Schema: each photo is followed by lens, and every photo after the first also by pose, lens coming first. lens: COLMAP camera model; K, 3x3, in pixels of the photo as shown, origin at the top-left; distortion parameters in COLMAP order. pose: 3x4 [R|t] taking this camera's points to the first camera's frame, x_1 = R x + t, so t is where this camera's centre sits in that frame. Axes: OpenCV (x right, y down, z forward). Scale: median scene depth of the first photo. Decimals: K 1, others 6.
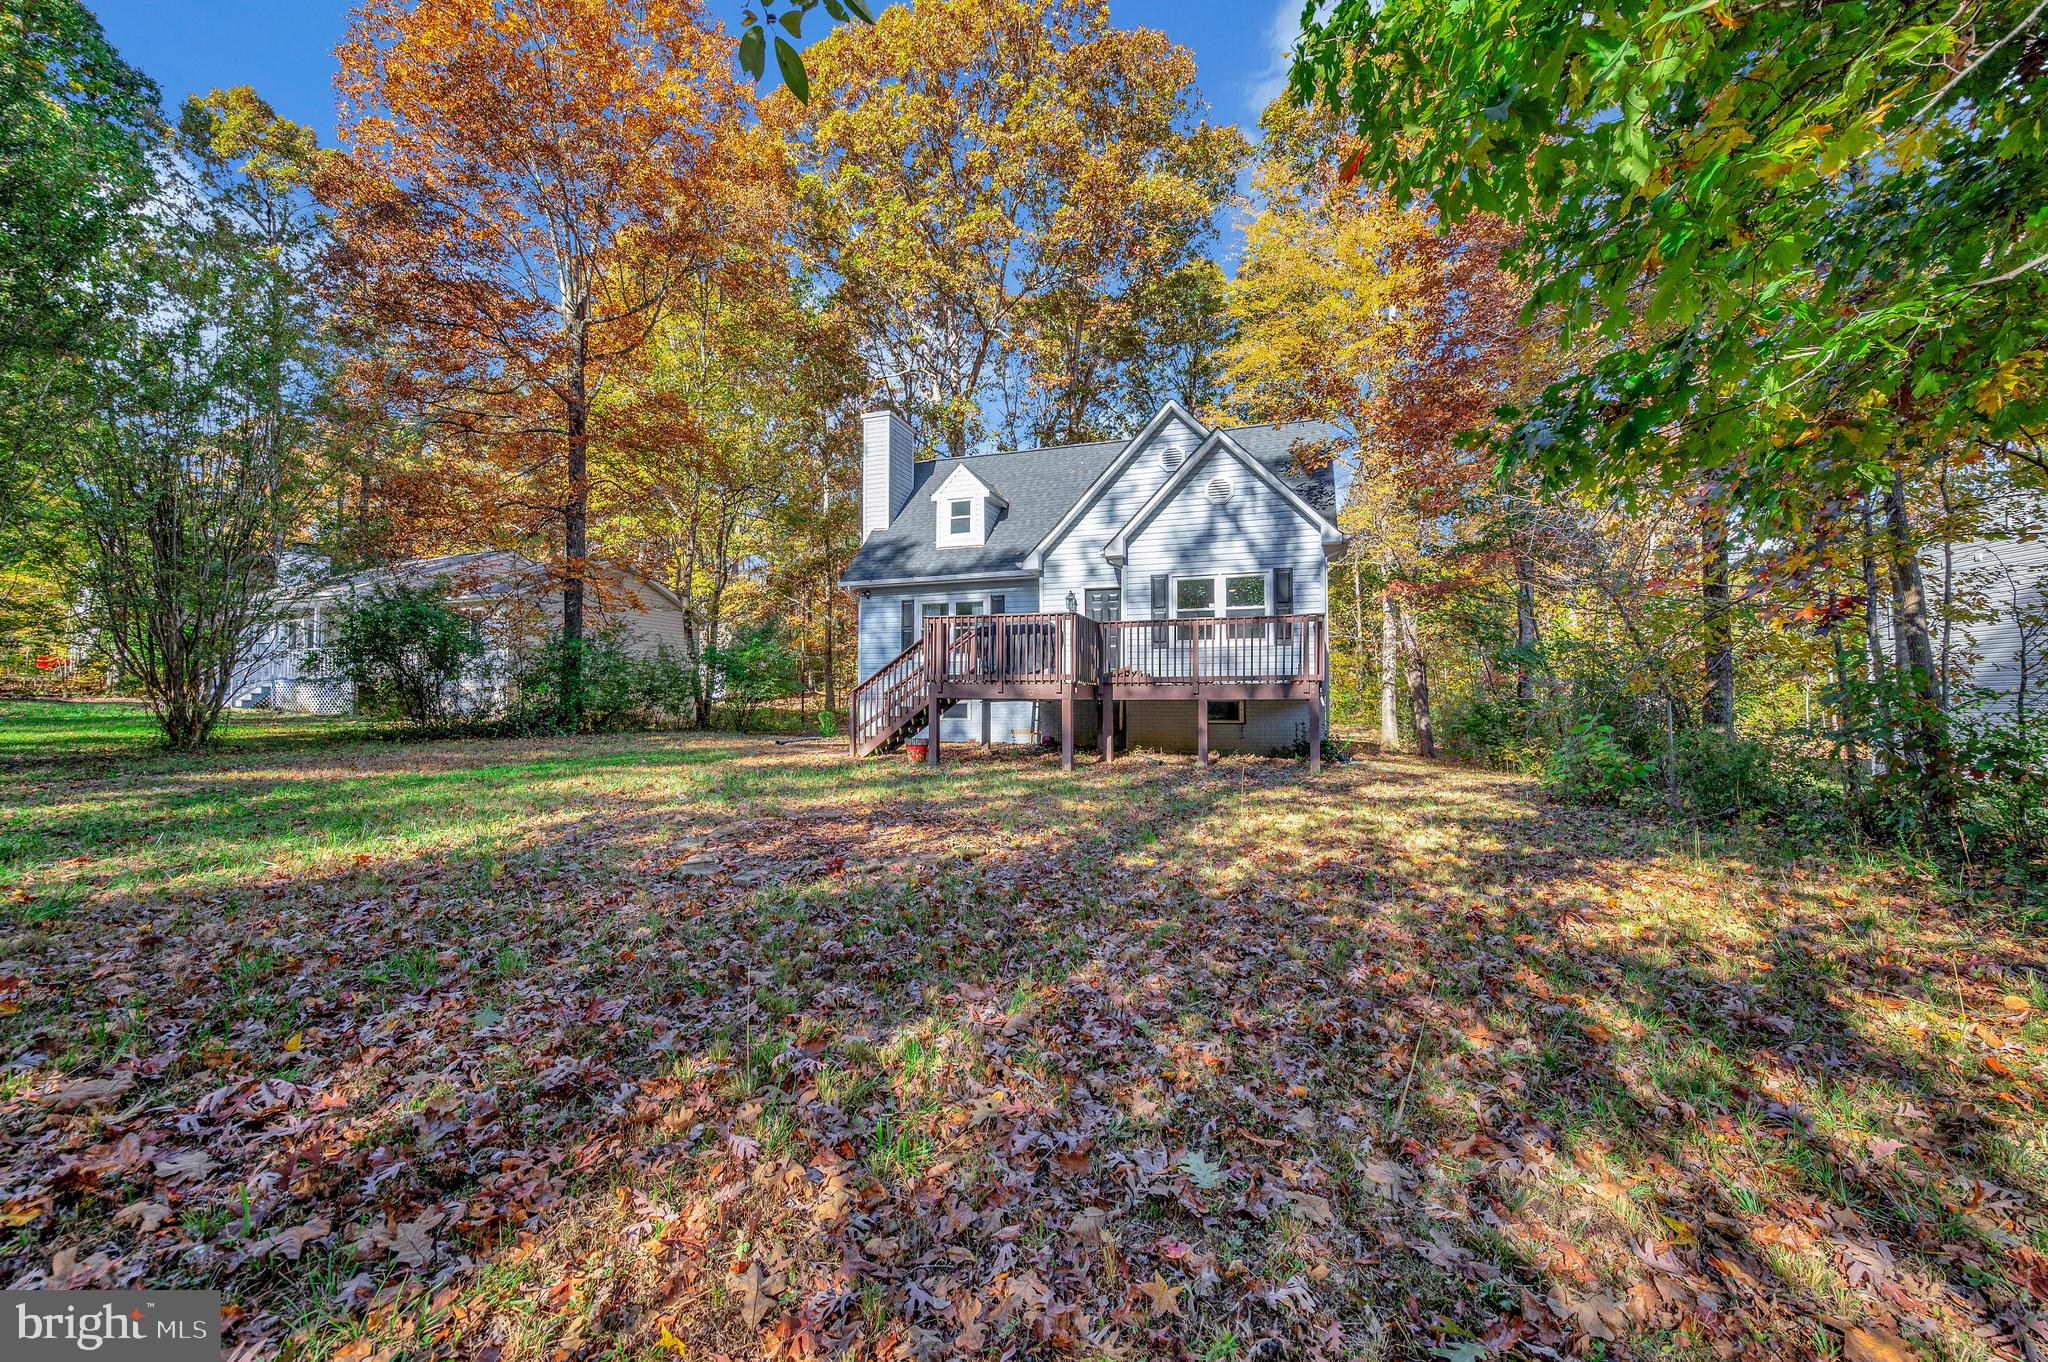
lens RADIAL K [[834.1, 0, 1023.9], [0, 834.1, 682.0], [0, 0, 1]] dist [0.013813, 0.000109]
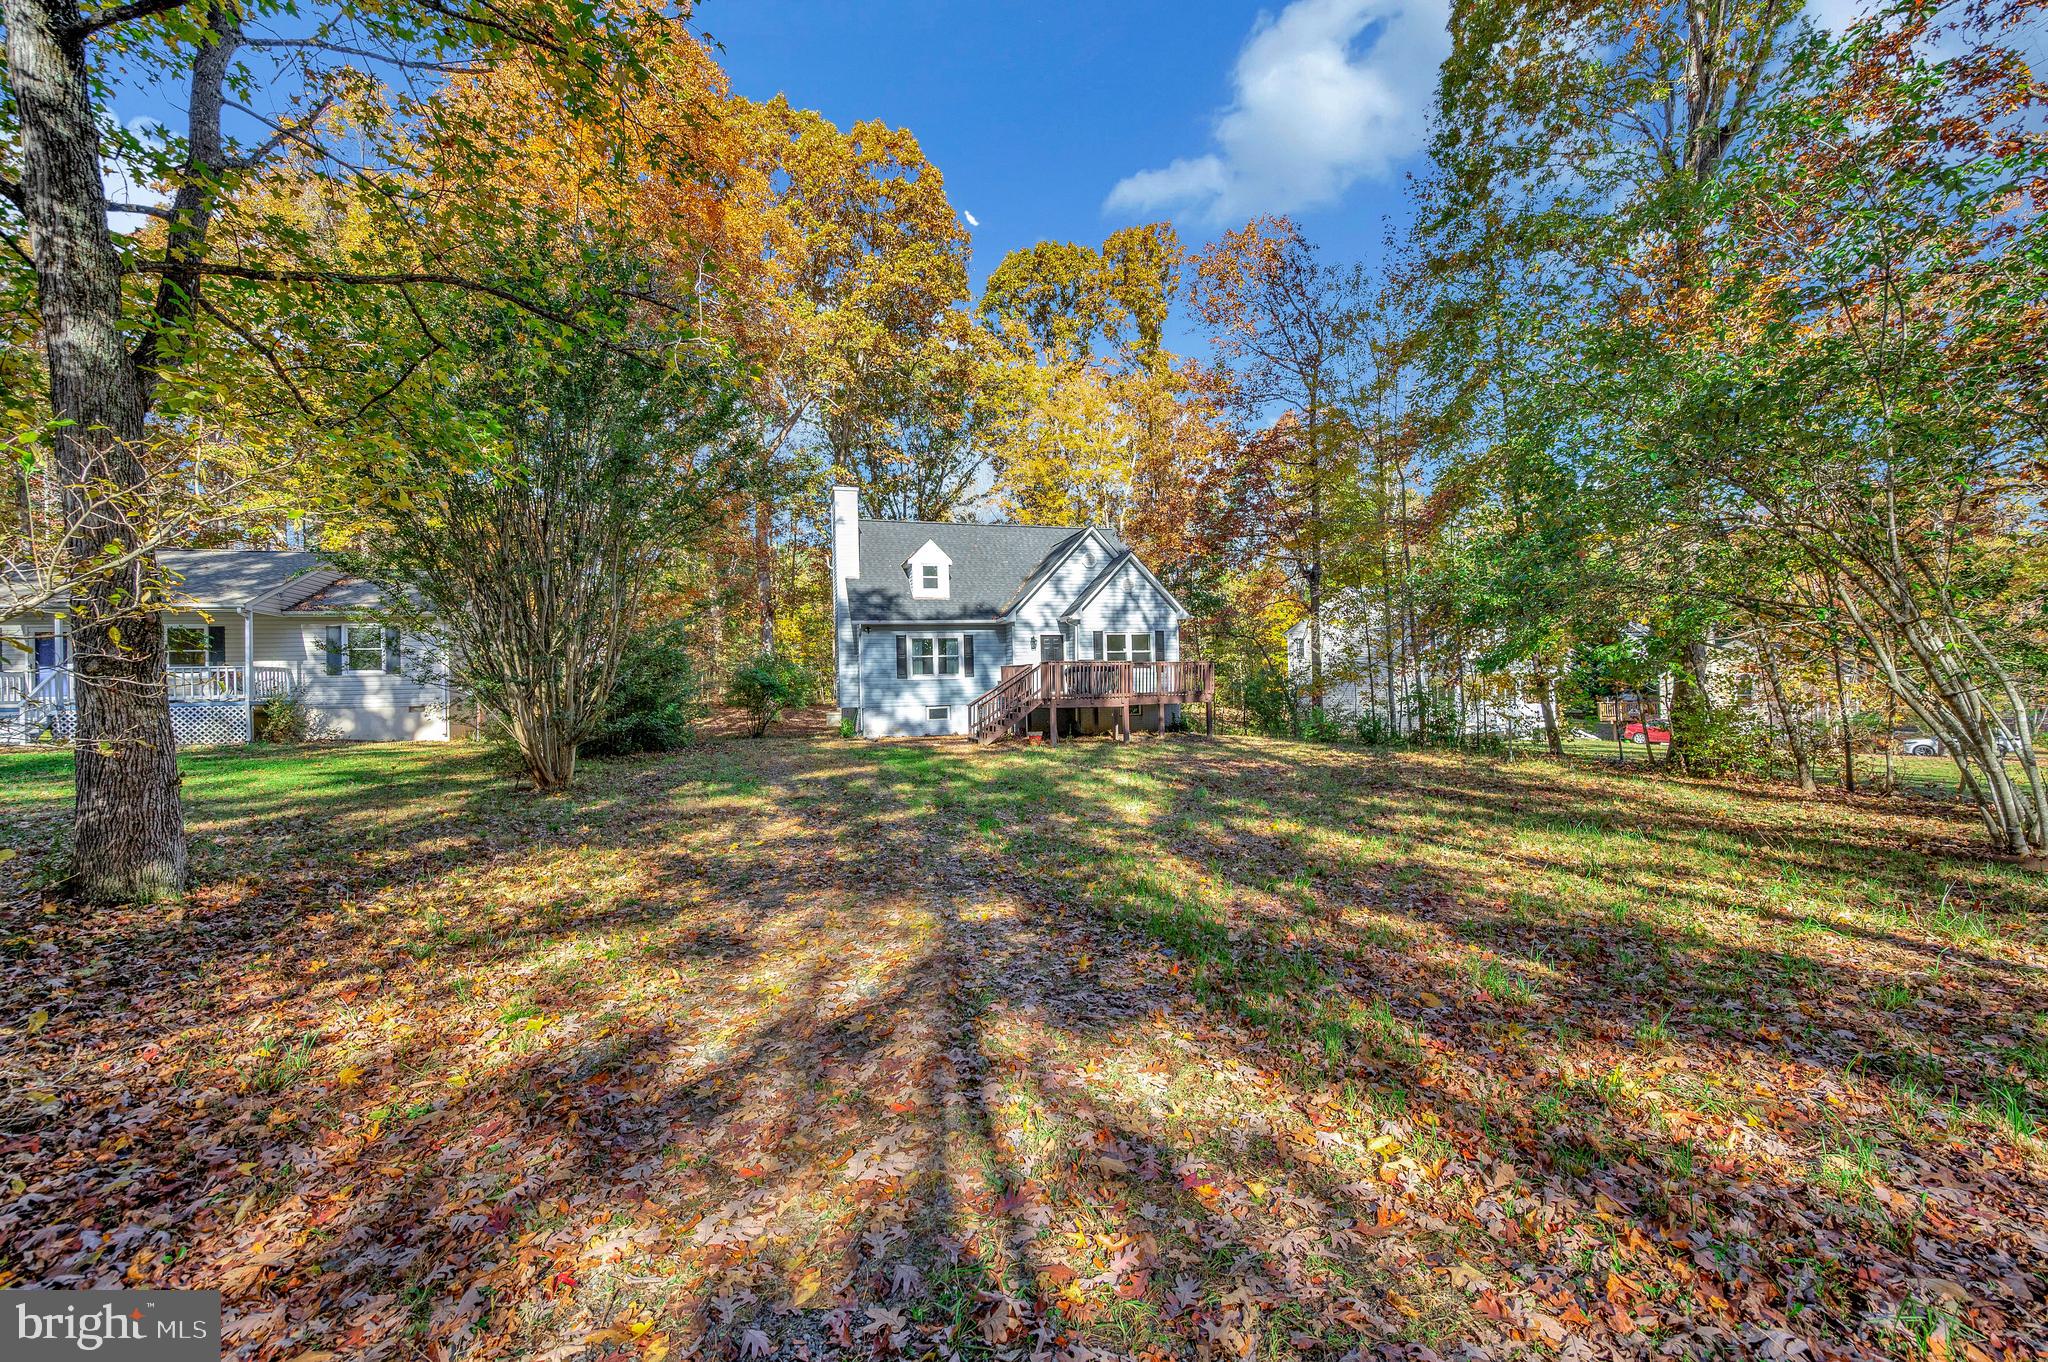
lens RADIAL K [[834.1, 0, 1029.4], [0, 834.1, 687.6], [0, 0, 1]] dist [0.013813, 0.000109]
pose [[0.801810, -0.016703, 0.597346, -0.936746], [0.004681, 0.999754, 0.021672, -0.047245], [-0.597561, -0.014581, 0.801691, -0.283236]]
